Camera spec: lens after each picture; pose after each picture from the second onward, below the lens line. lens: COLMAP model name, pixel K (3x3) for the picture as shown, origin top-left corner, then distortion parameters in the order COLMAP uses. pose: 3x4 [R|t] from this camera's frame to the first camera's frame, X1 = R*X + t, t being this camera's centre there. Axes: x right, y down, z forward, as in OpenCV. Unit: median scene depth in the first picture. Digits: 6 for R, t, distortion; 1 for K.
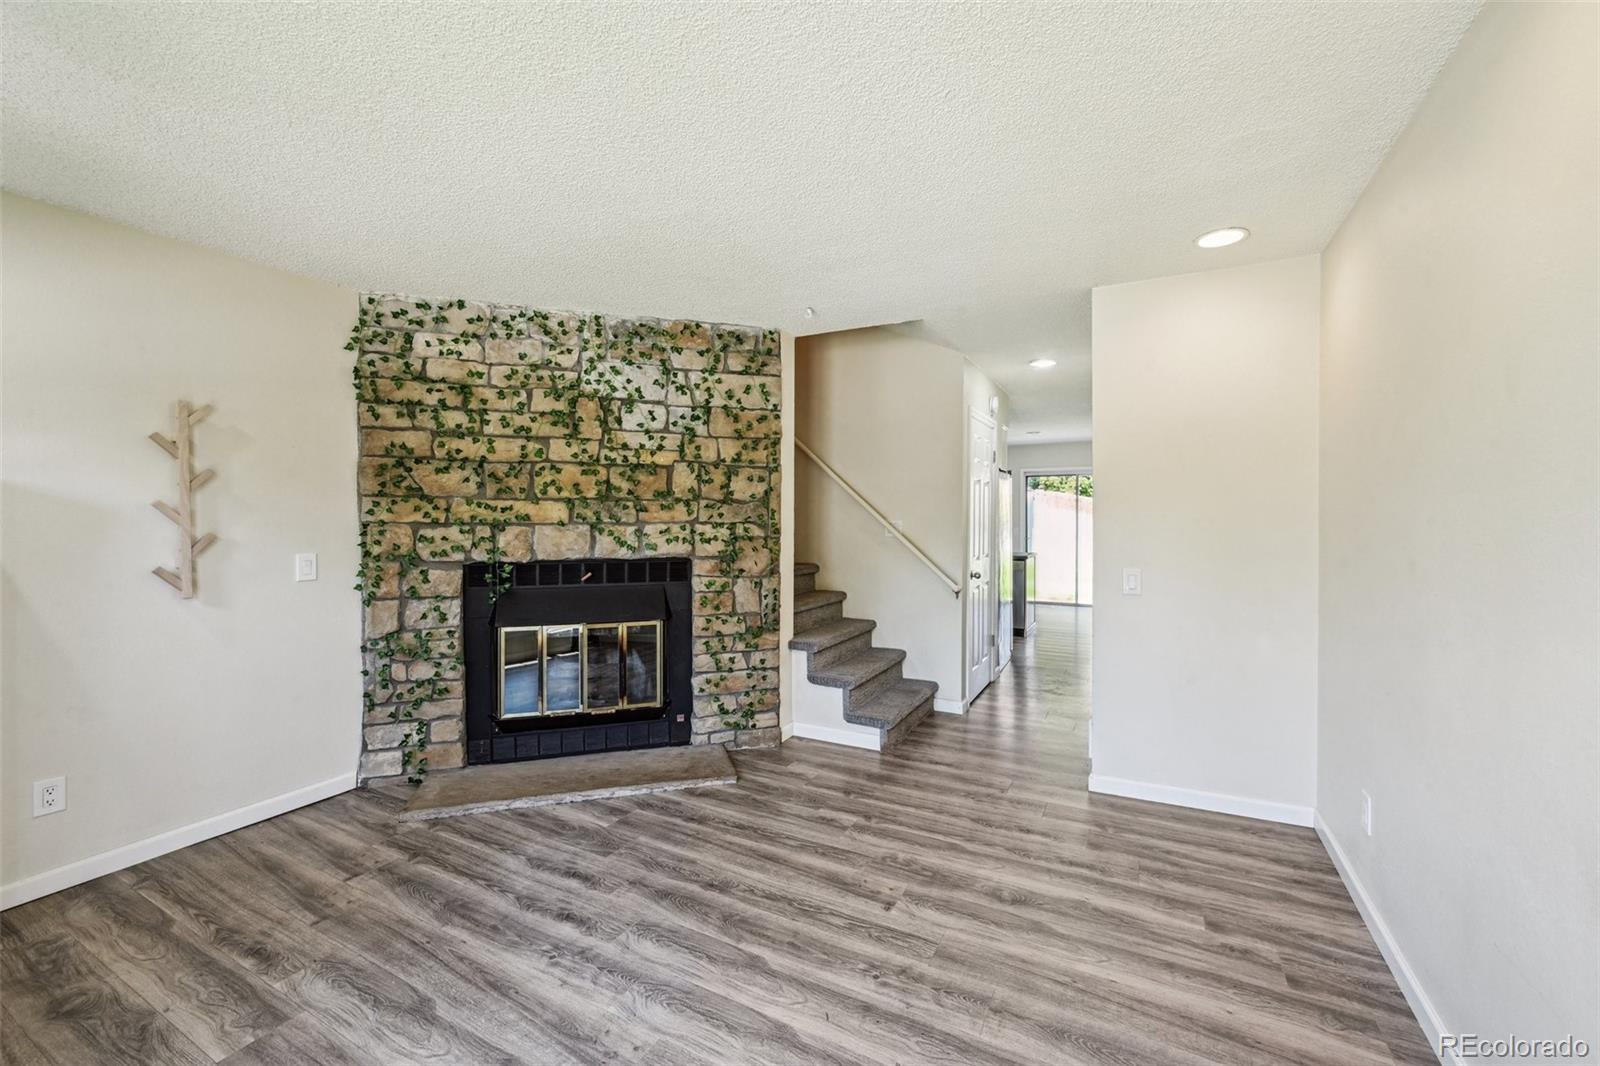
lens RADIAL K [[650.6, 0, 800.0], [0, 650.6, 533.0], [0, 0, 1]] dist [-0.000982, 0.000181]
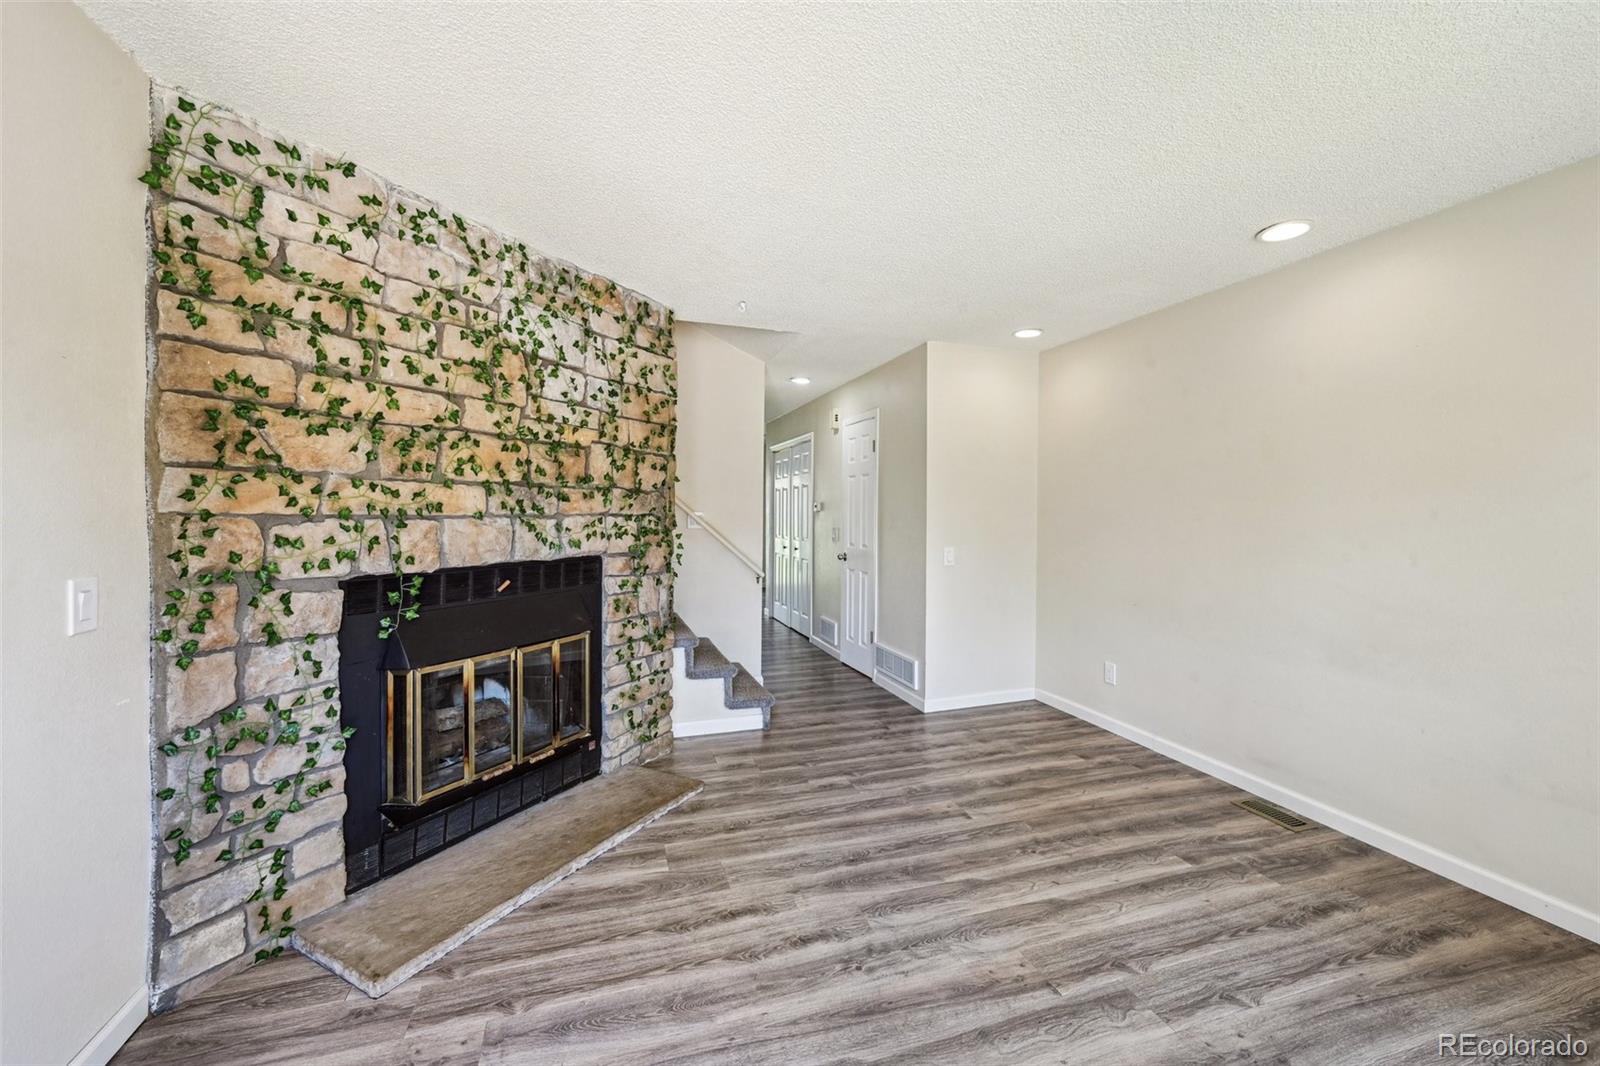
lens RADIAL K [[650.6, 0, 800.0], [0, 650.6, 533.0], [0, 0, 1]] dist [-0.000982, 0.000181]
pose [[0.690868, -0.021791, 0.722653, -0.668933], [0.015770, 0.999762, 0.015071, -0.000622], [-0.722809, 0.000984, 0.691047, 0.242174]]
